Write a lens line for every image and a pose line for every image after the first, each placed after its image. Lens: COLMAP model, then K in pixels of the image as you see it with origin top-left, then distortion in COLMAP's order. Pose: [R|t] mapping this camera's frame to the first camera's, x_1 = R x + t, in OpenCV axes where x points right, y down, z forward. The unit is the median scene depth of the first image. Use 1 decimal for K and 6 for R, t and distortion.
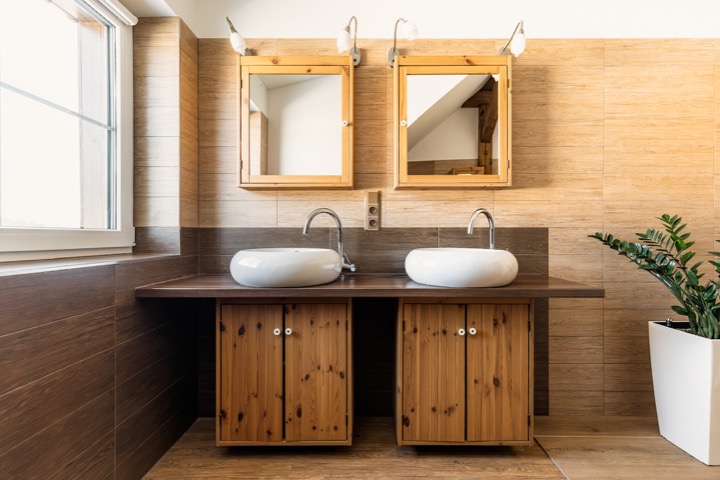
lens RADIAL K [[341.6, 0, 376.9], [0, 341.6, 222.7], [0, 0, 1]] dist [0.013375, -0.003207]
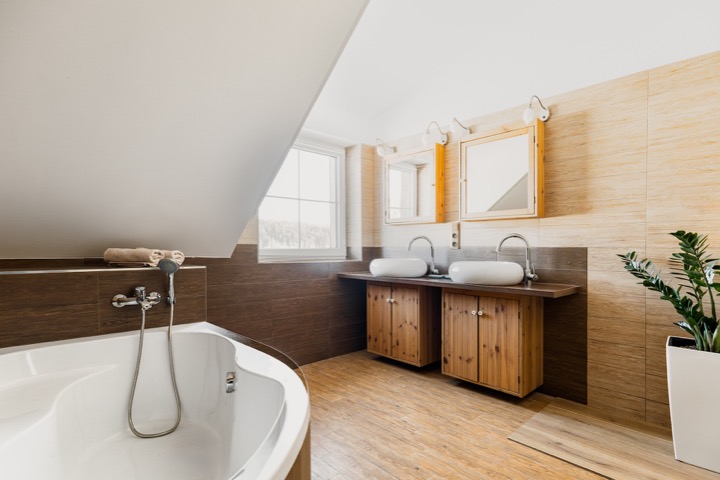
lens RADIAL K [[341.6, 0, 357.7], [0, 341.6, 243.5], [0, 0, 1]] dist [0.013375, -0.003207]
pose [[0.698611, -0.005136, -0.715483, 0.839992], [0.009198, 0.999956, 0.001803, -0.009199], [0.715442, -0.007841, 0.698628, -0.417479]]
